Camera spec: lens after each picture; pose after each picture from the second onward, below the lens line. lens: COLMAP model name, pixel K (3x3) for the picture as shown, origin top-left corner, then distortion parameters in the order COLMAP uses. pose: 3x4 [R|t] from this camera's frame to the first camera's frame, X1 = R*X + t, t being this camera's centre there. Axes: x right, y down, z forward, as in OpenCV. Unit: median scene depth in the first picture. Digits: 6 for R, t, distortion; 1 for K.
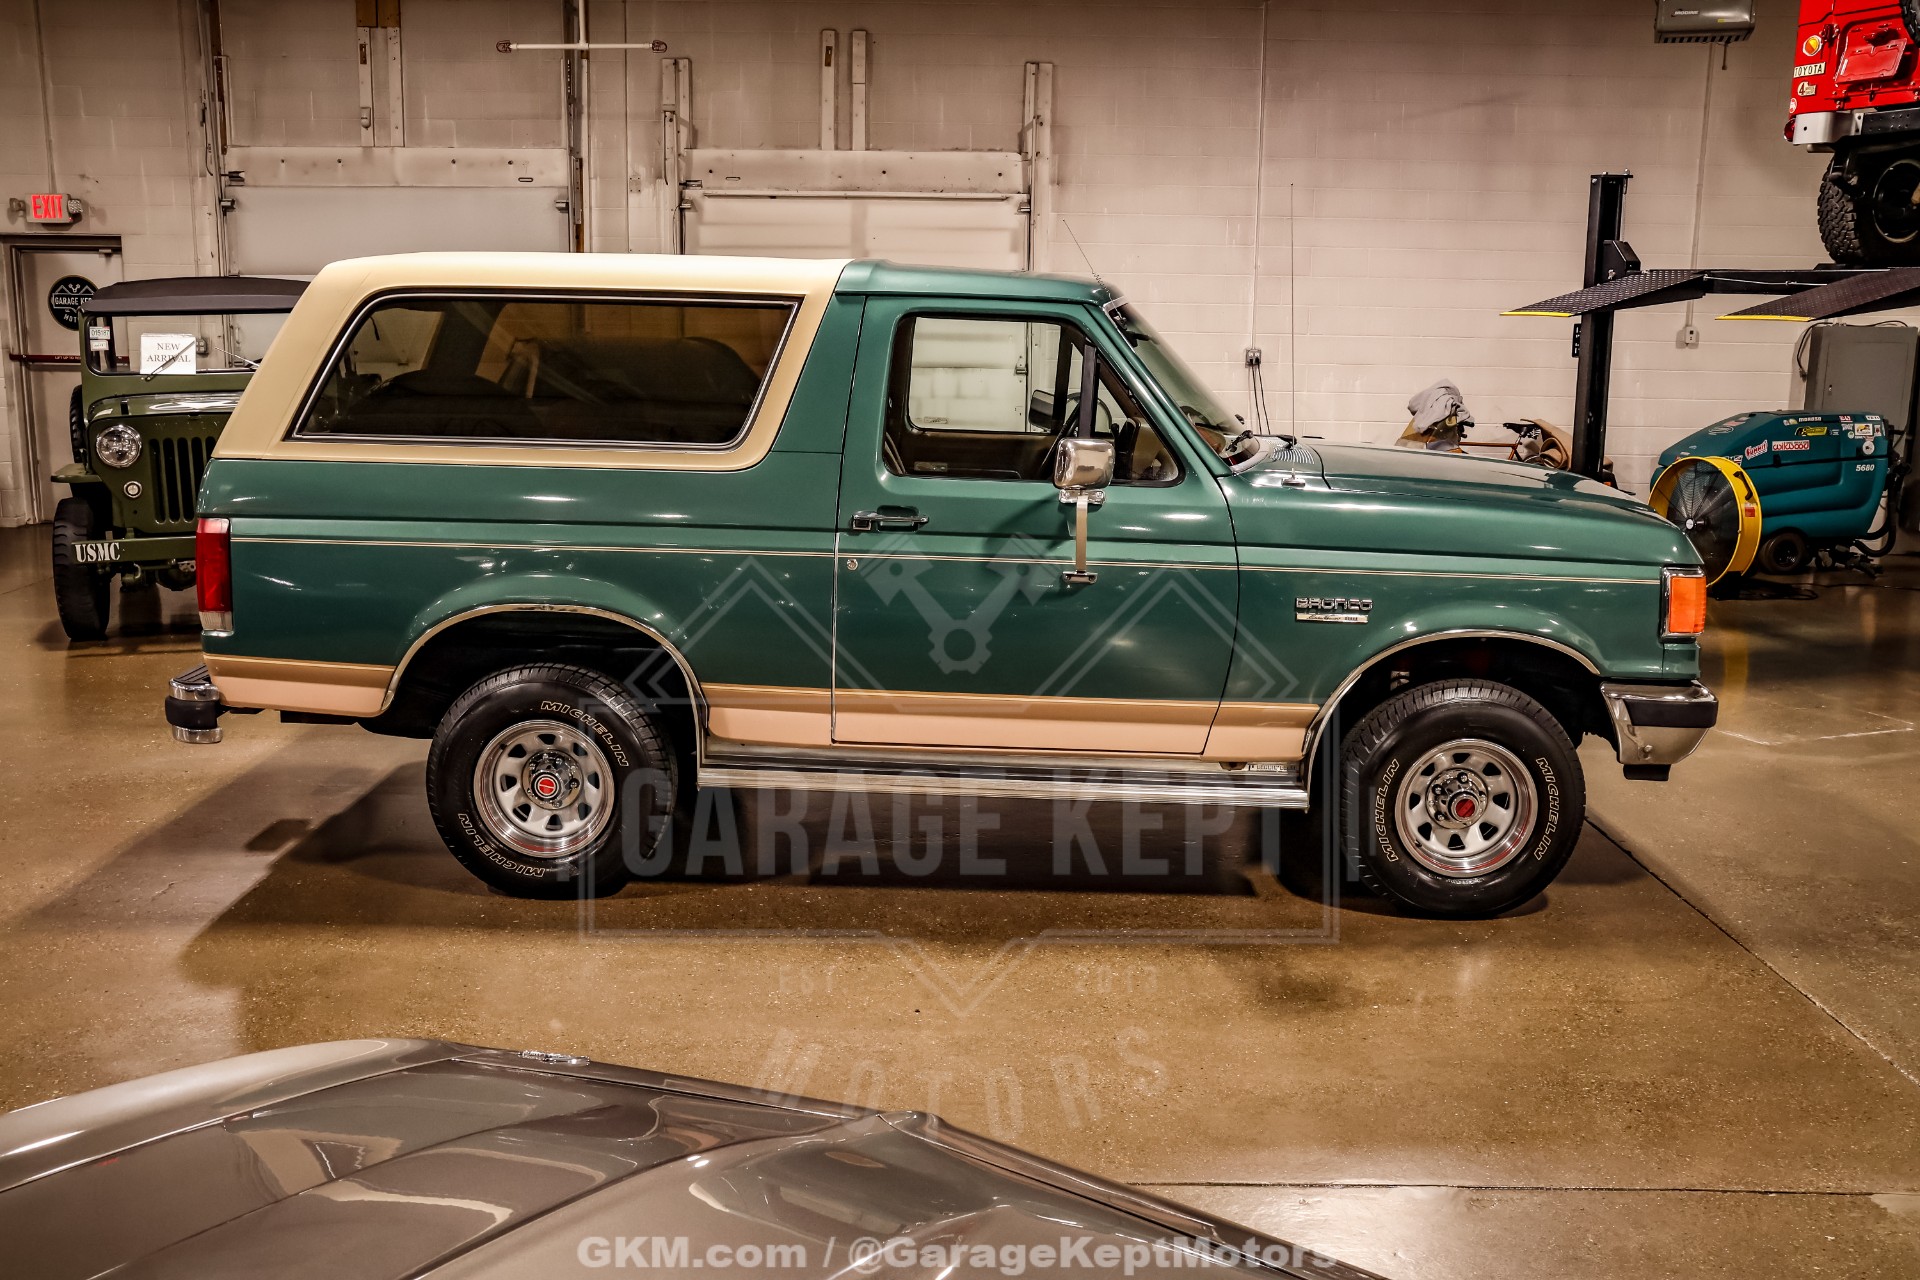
lens RADIAL K [[1853.5, 0, 959.0], [0, 1853.5, 605.6], [0, 0, 1]] dist [-0.047625, 0.000000]
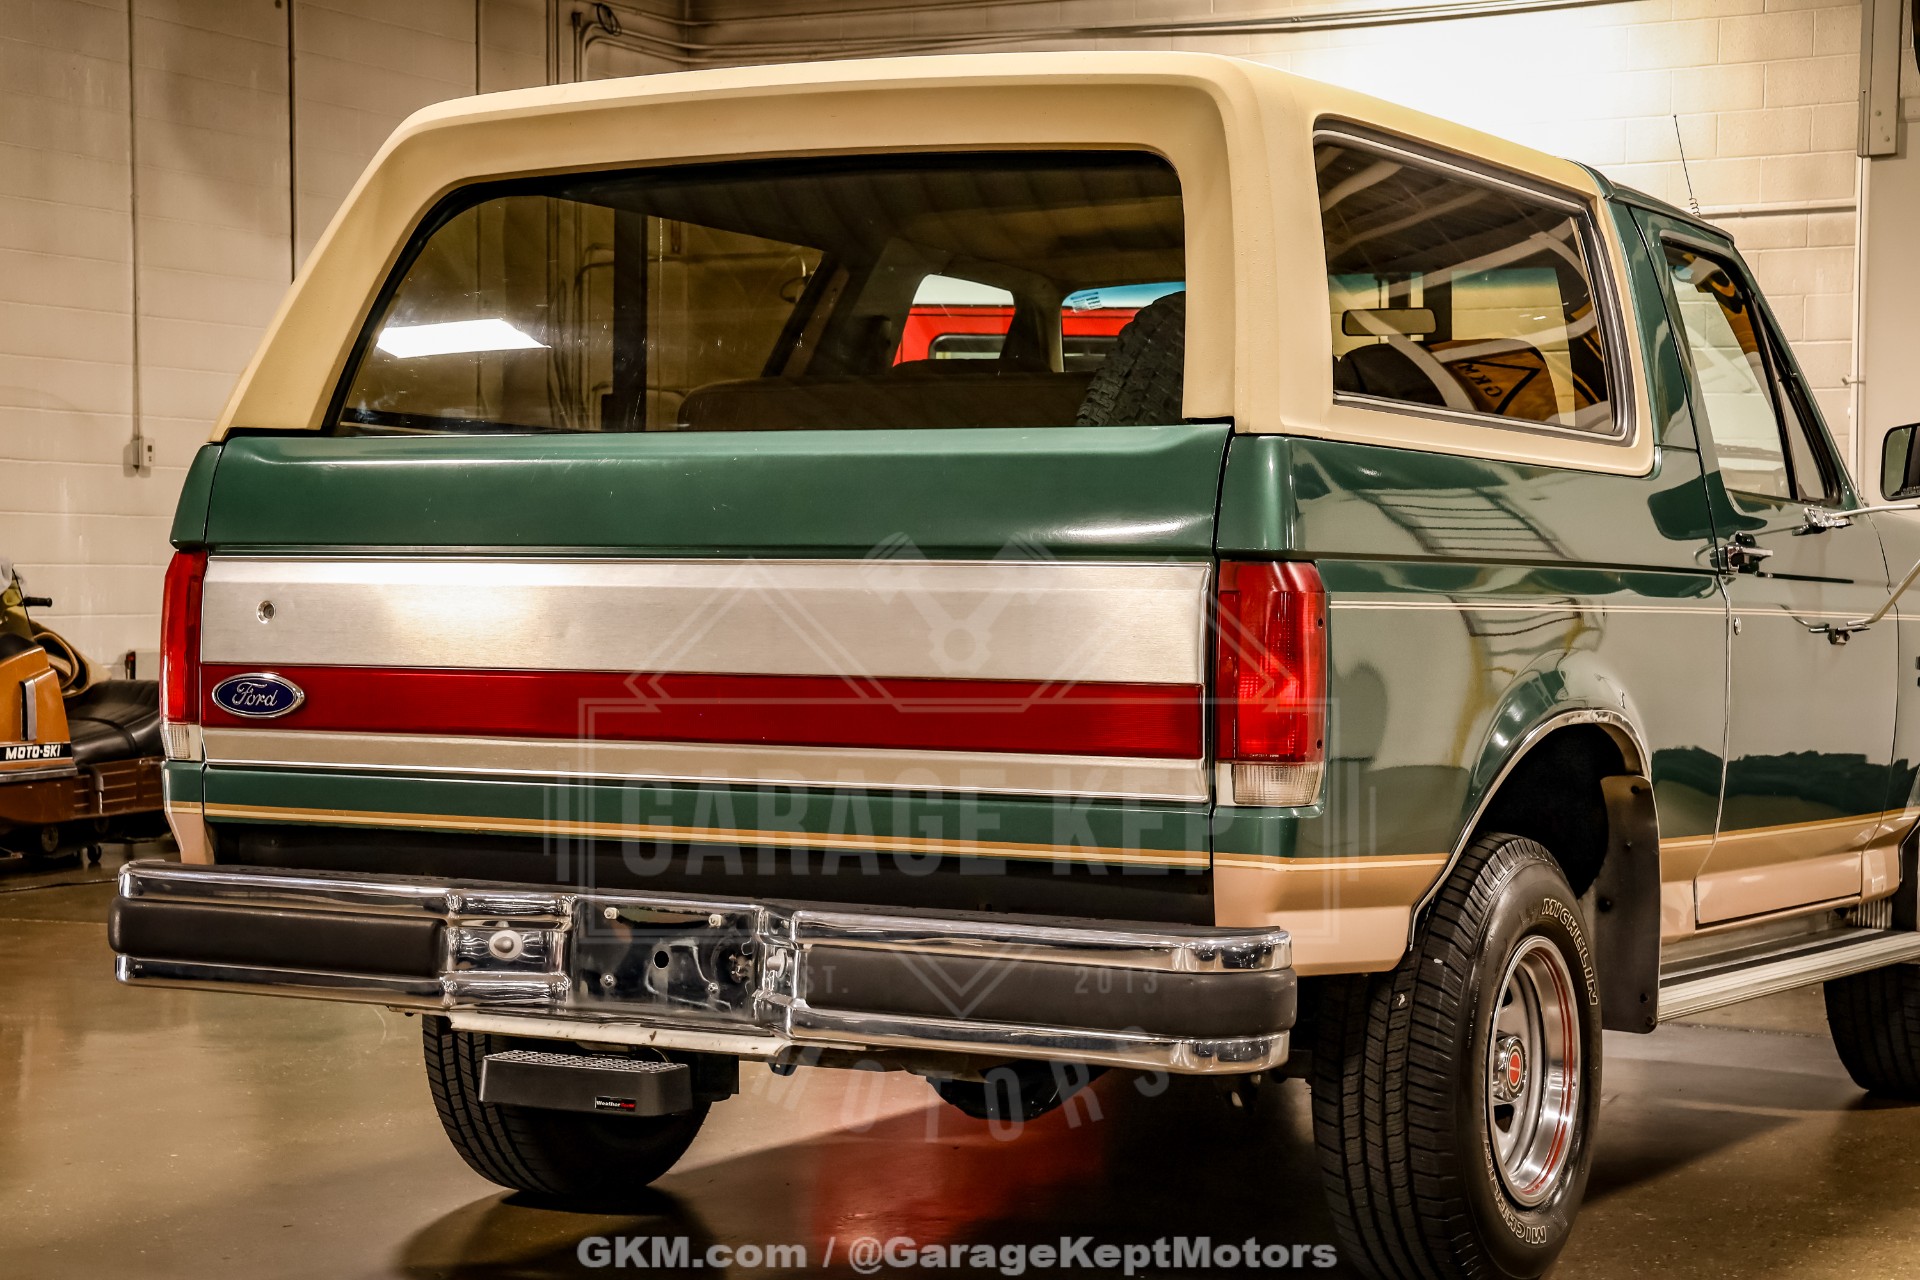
lens RADIAL K [[3520.0, 0, 925.4], [0, 3520.0, 655.3], [0, 0, 1]] dist [0.283491, 0.000000]
pose [[0.482367, -0.029795, 0.875462, -0.481358], [0.142095, 0.988846, -0.044639, 0.000878], [-0.864367, 0.145931, 0.481221, 0.256946]]
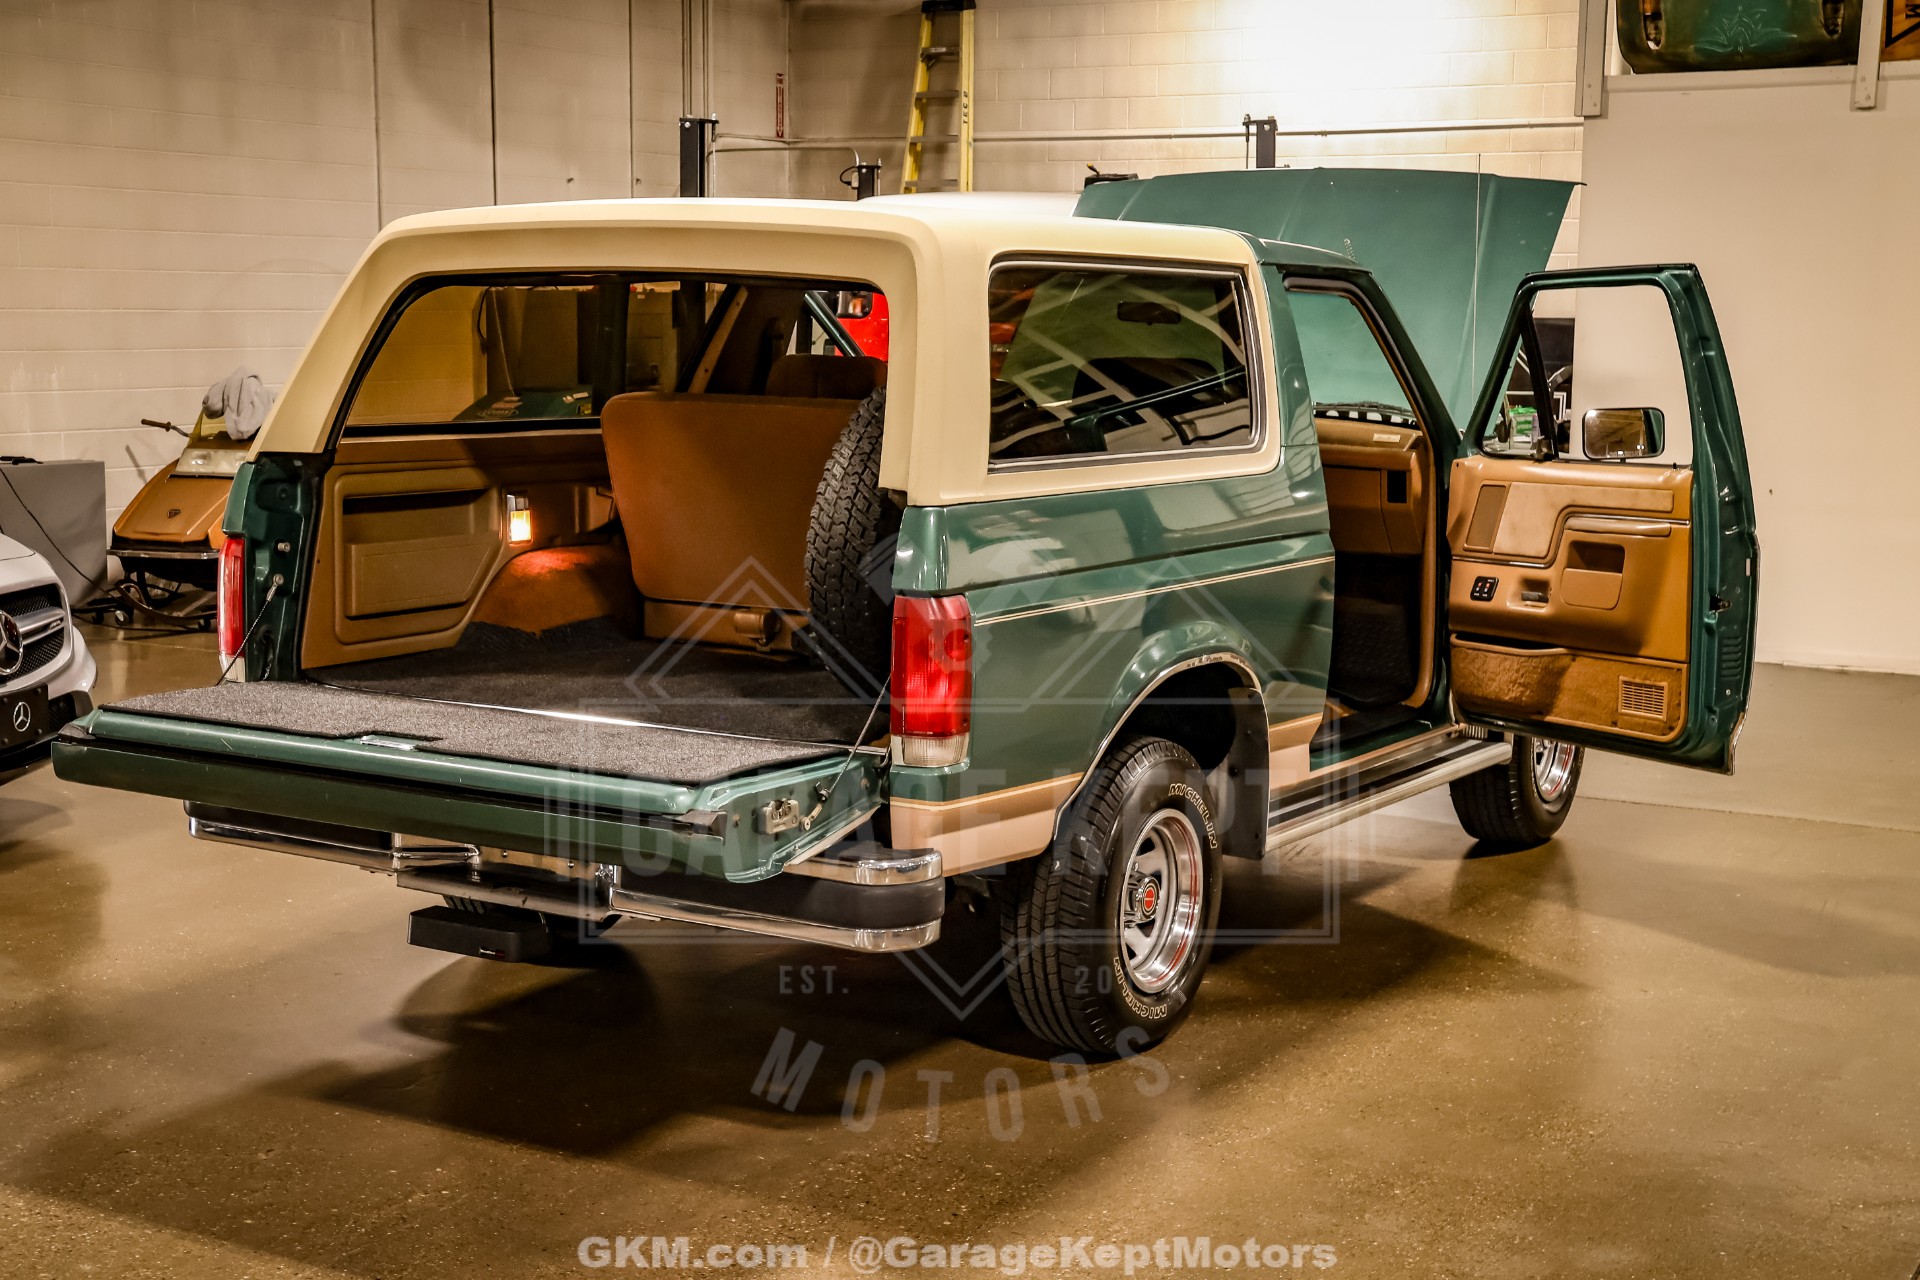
lens RADIAL K [[2502.4, 0, 965.1], [0, 2502.4, 652.1], [0, 0, 1]] dist [0.072239, 0.000000]
pose [[0.510476, -0.129367, 0.850105, -0.458001], [0.136977, 0.988228, 0.068134, -0.034548], [-0.848912, 0.081664, 0.522187, 0.206070]]
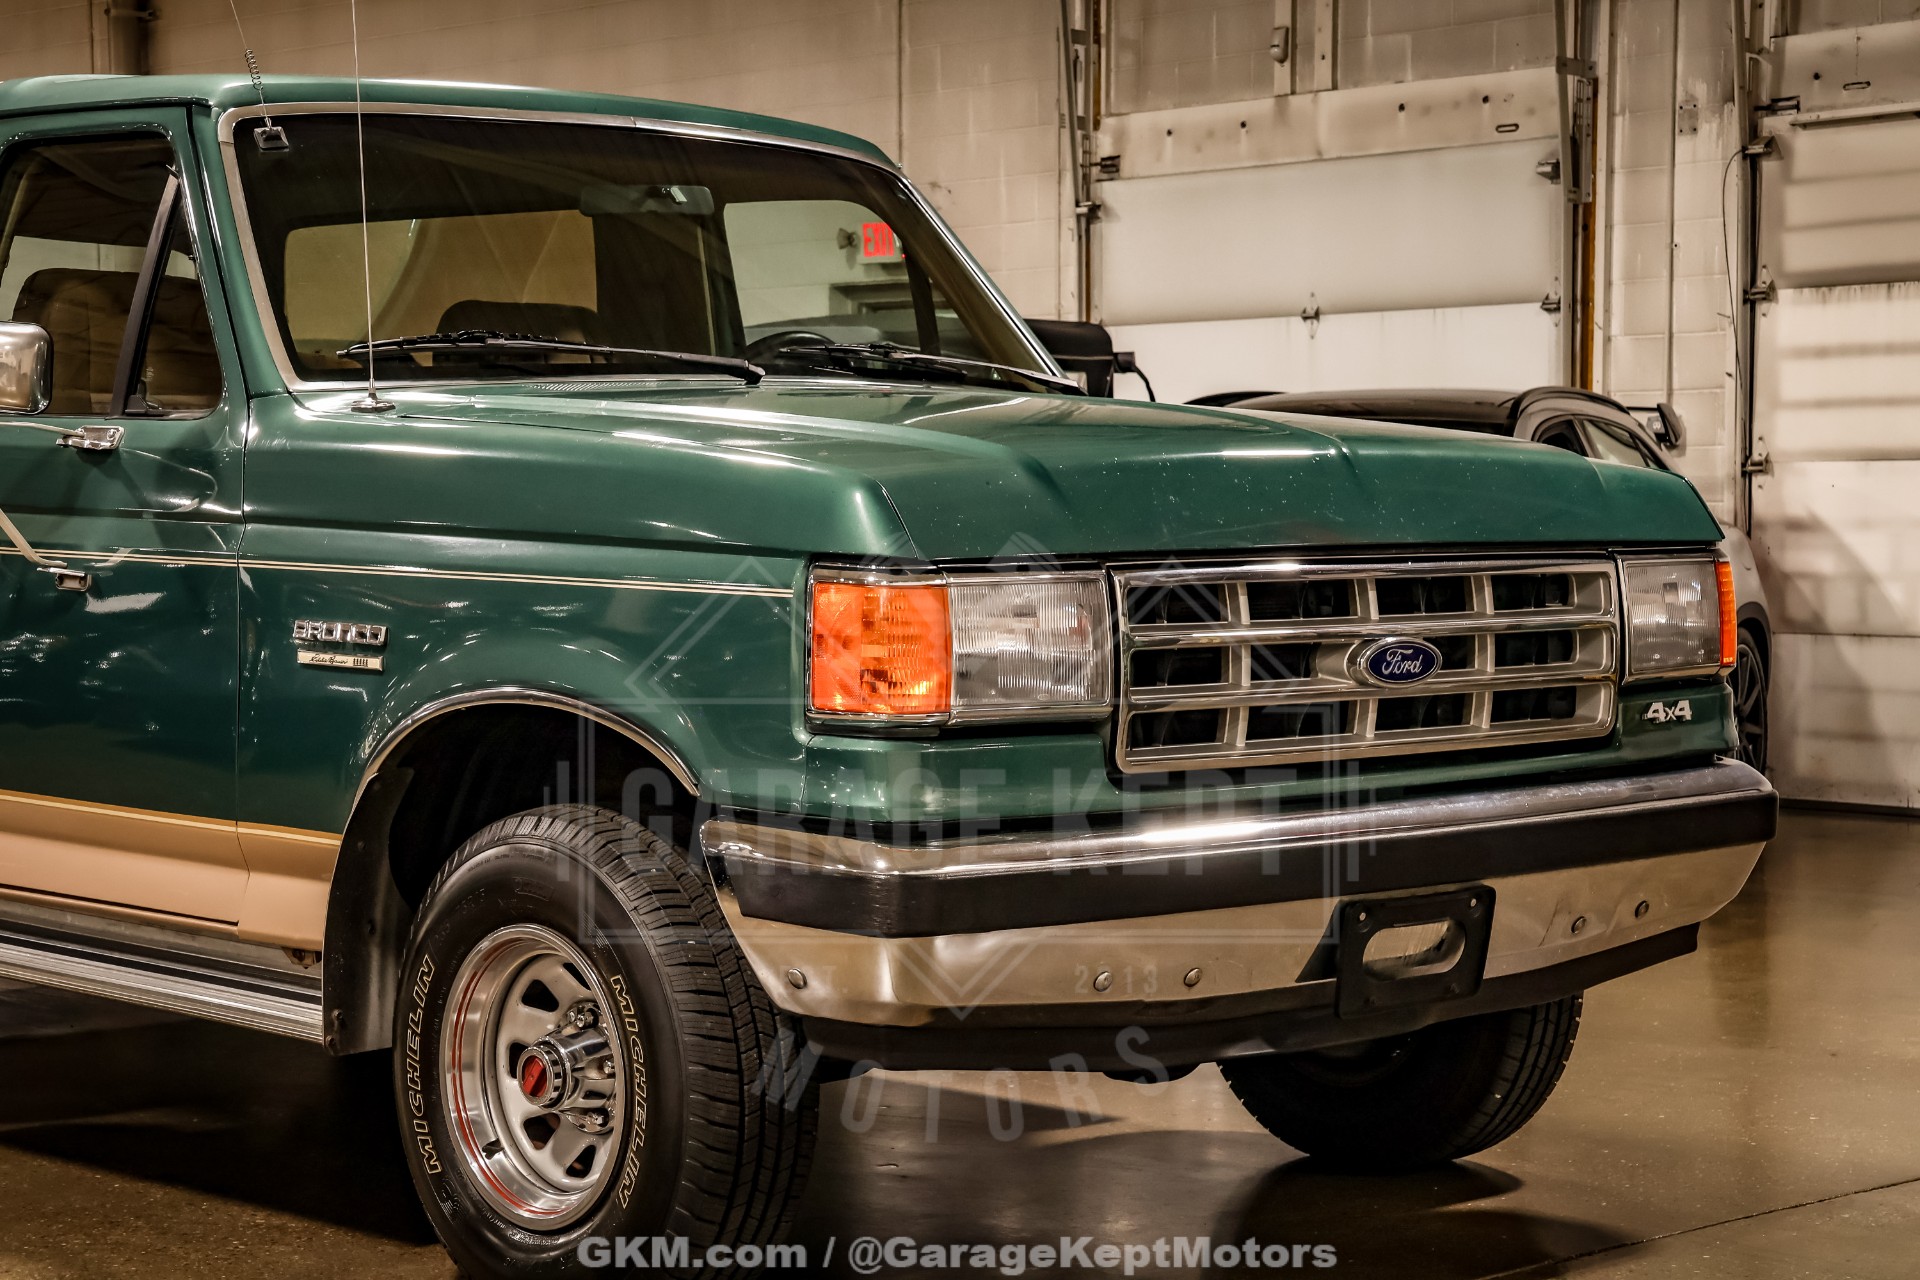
lens RADIAL K [[3520.0, 0, 953.0], [0, 3520.0, 637.8], [0, 0, 1]] dist [0.283491, 0.000000]
pose [[0.710860, 0.014081, -0.703192, 0.392163], [-0.104819, 0.990755, -0.086123, 0.025858], [0.695479, 0.134929, 0.705764, 0.165157]]
